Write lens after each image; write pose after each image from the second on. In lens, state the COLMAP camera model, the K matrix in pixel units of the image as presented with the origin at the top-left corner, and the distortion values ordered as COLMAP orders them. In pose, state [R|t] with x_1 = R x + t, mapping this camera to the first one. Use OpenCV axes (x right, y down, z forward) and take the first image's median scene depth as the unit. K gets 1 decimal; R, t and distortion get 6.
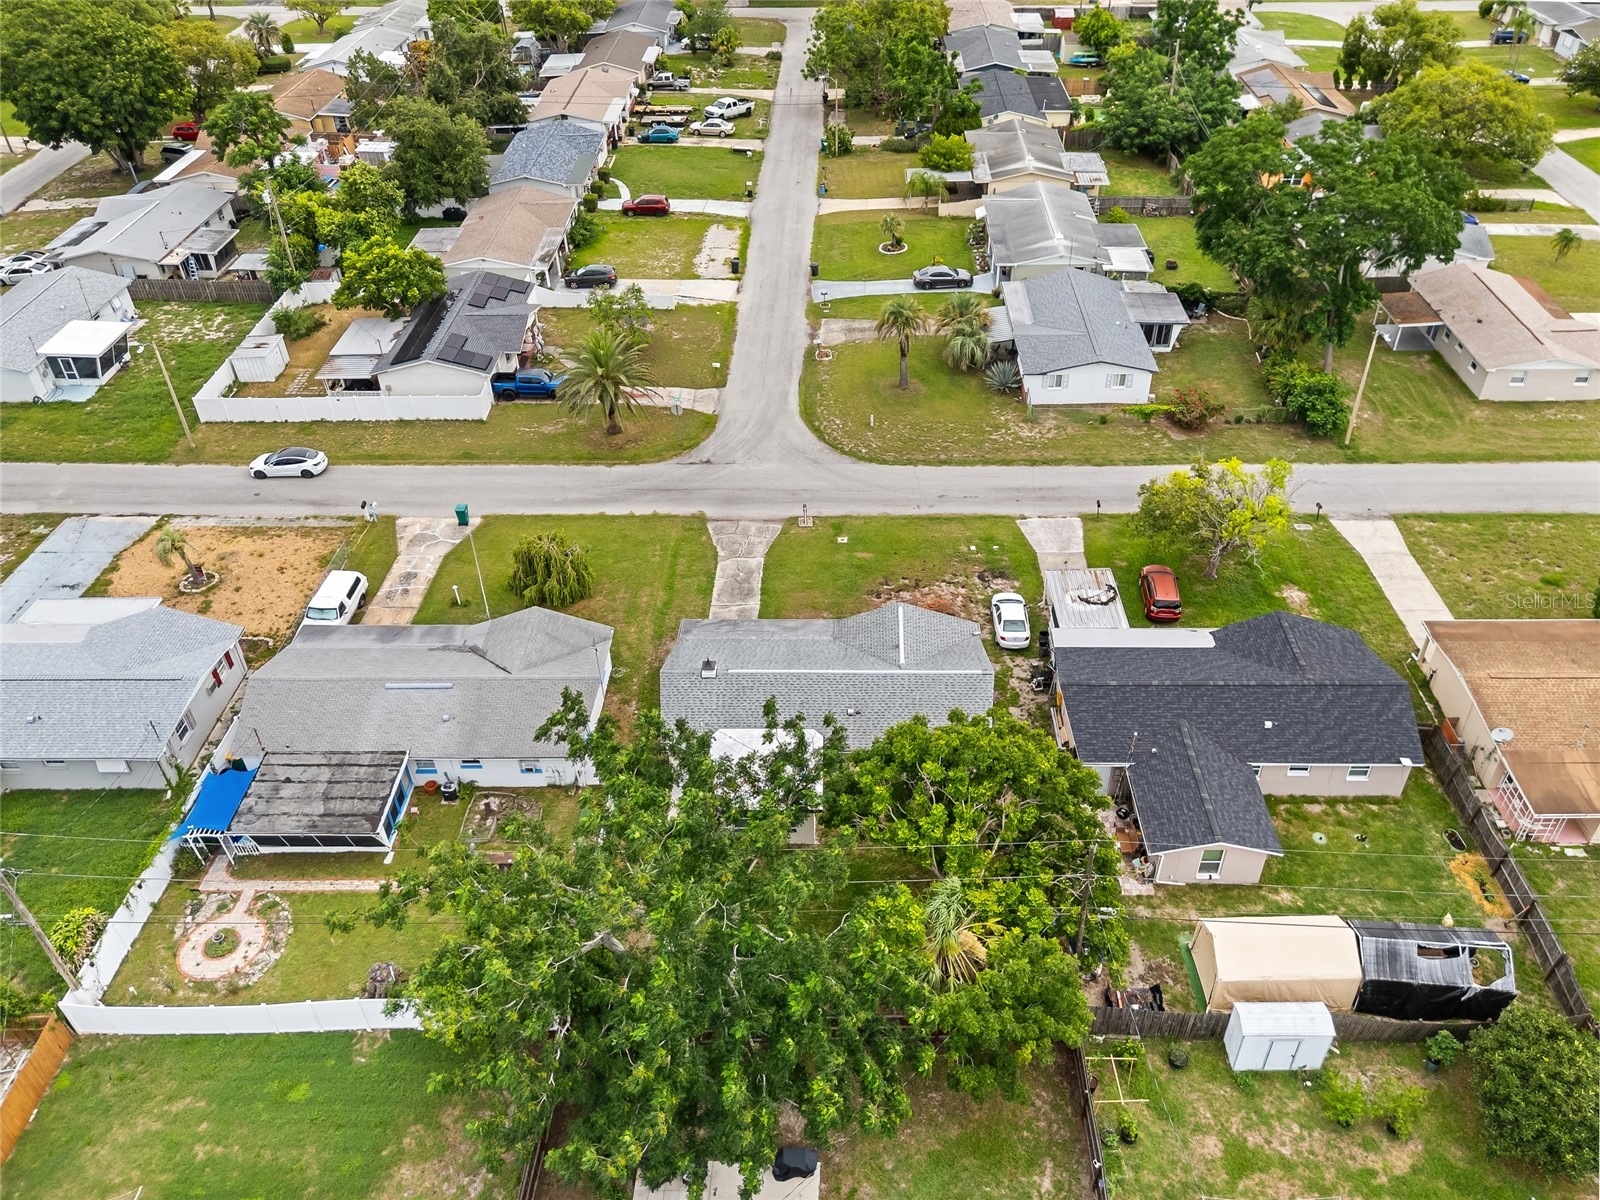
lens RADIAL K [[1195.0, 0, 846.7], [0, 1195.0, 602.5], [0, 0, 1]] dist [0.073859, -0.077333]
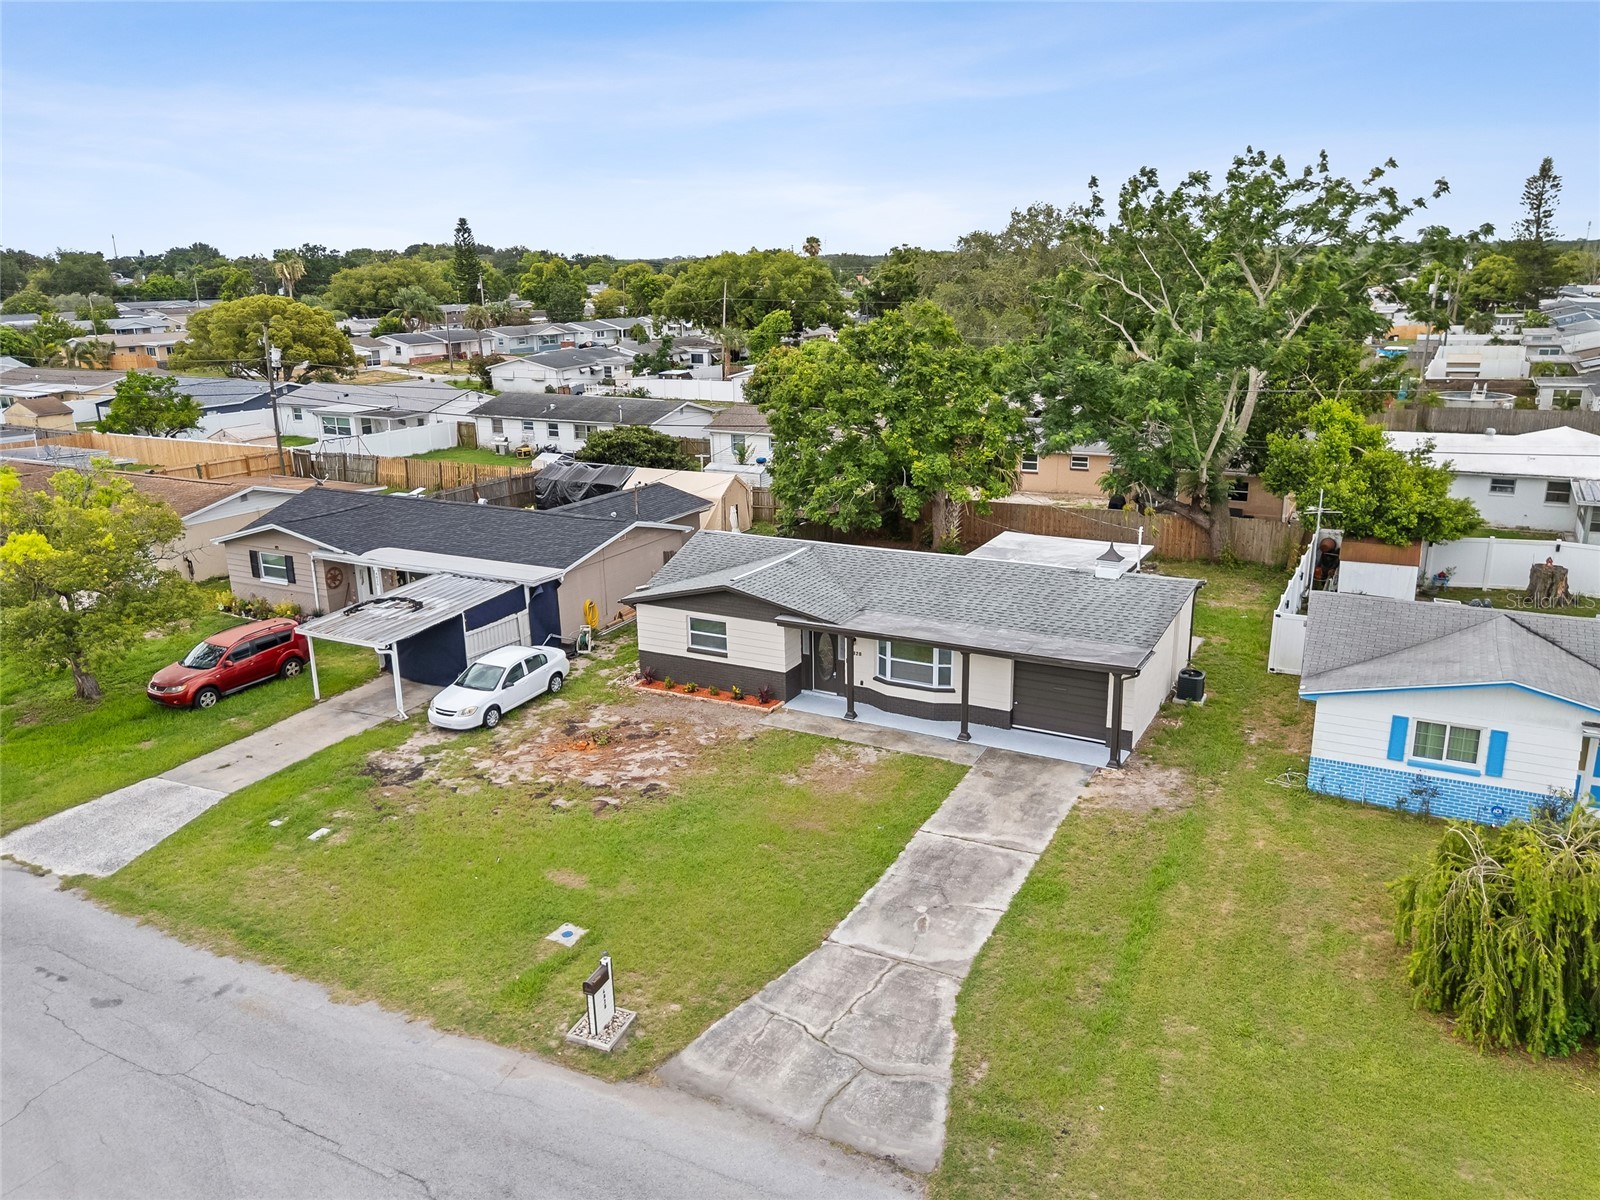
lens RADIAL K [[1177.8, 0, 791.6], [0, 1177.8, 597.1], [0, 0, 1]] dist [0.078462, -0.071160]
pose [[-0.883555, -0.107476, 0.455829, -0.218223], [0.306448, 0.603335, 0.736258, -0.367419], [-0.354148, 0.790212, -0.500144, 1.214484]]
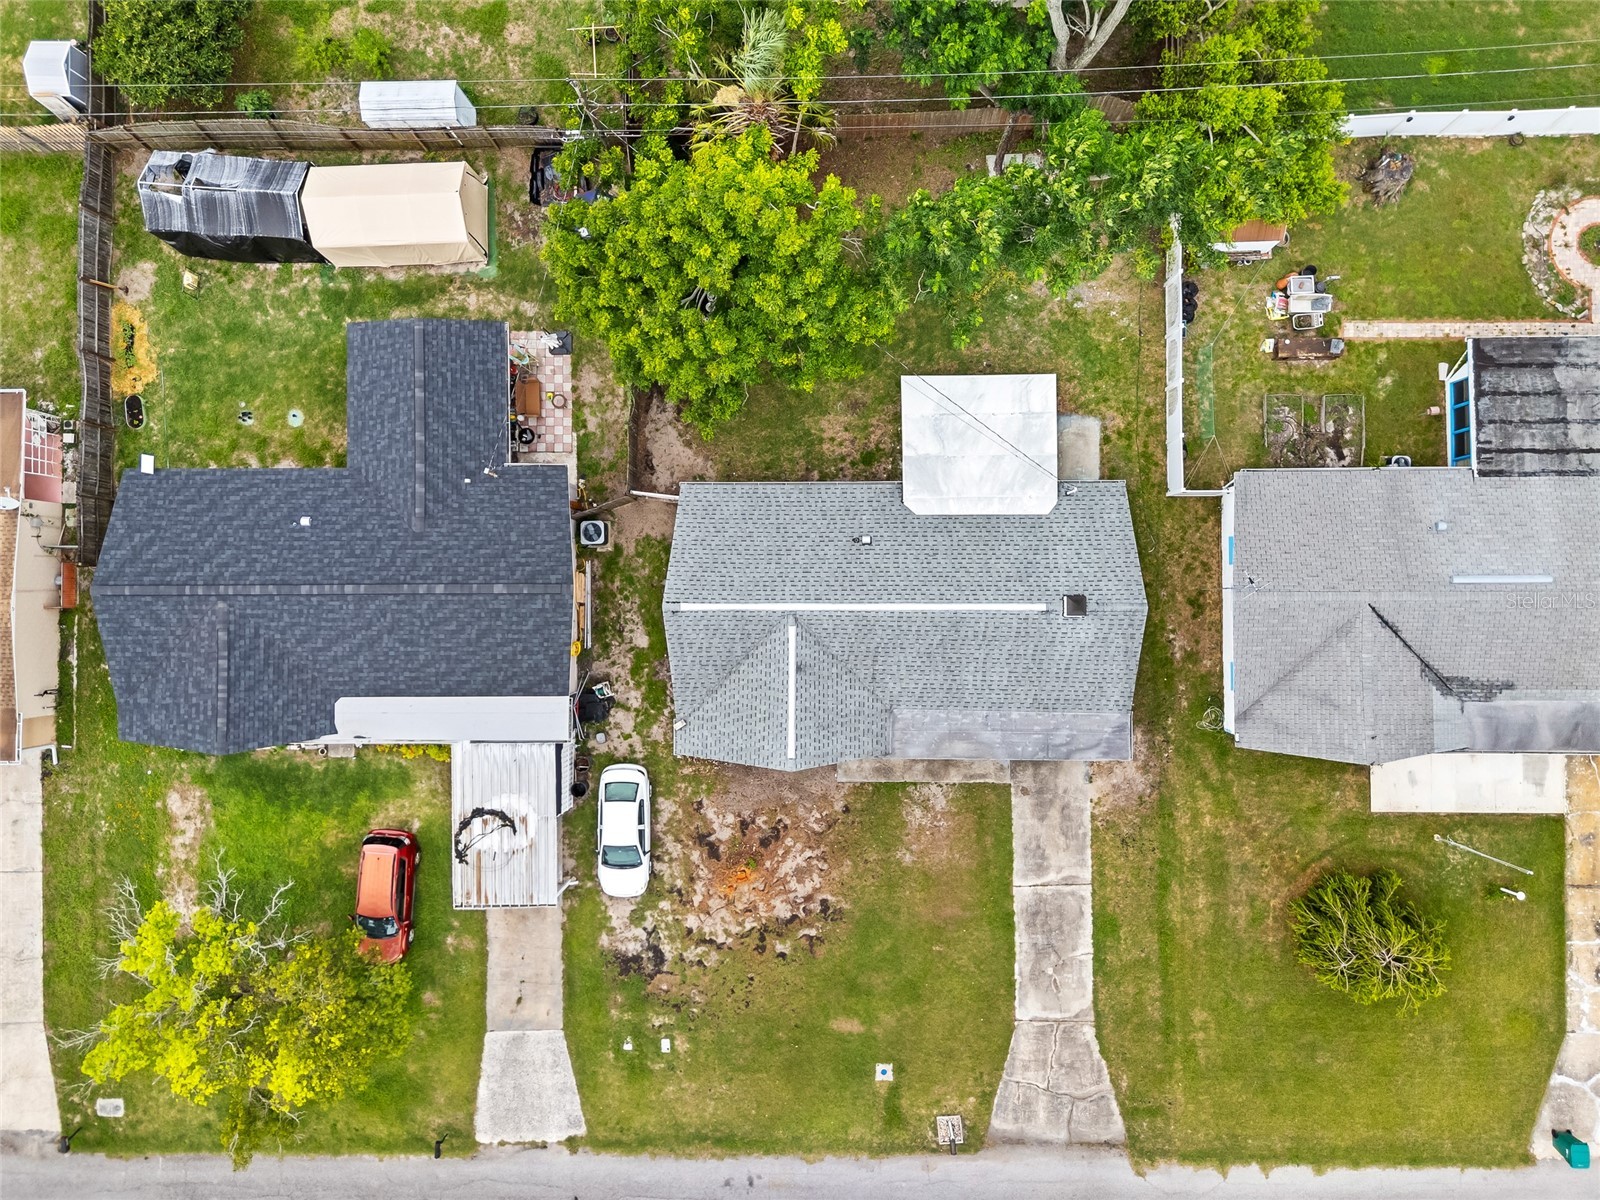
lens RADIAL K [[1211.1, 0, 806.2], [0, 1211.1, 566.8], [0, 0, 1]] dist [0.083646, -0.075933]
pose [[-0.999044, 0.009178, 0.042746, 0.007767], [0.028786, -0.597799, 0.801129, -0.441945], [0.032907, 0.801594, 0.596963, 0.500438]]
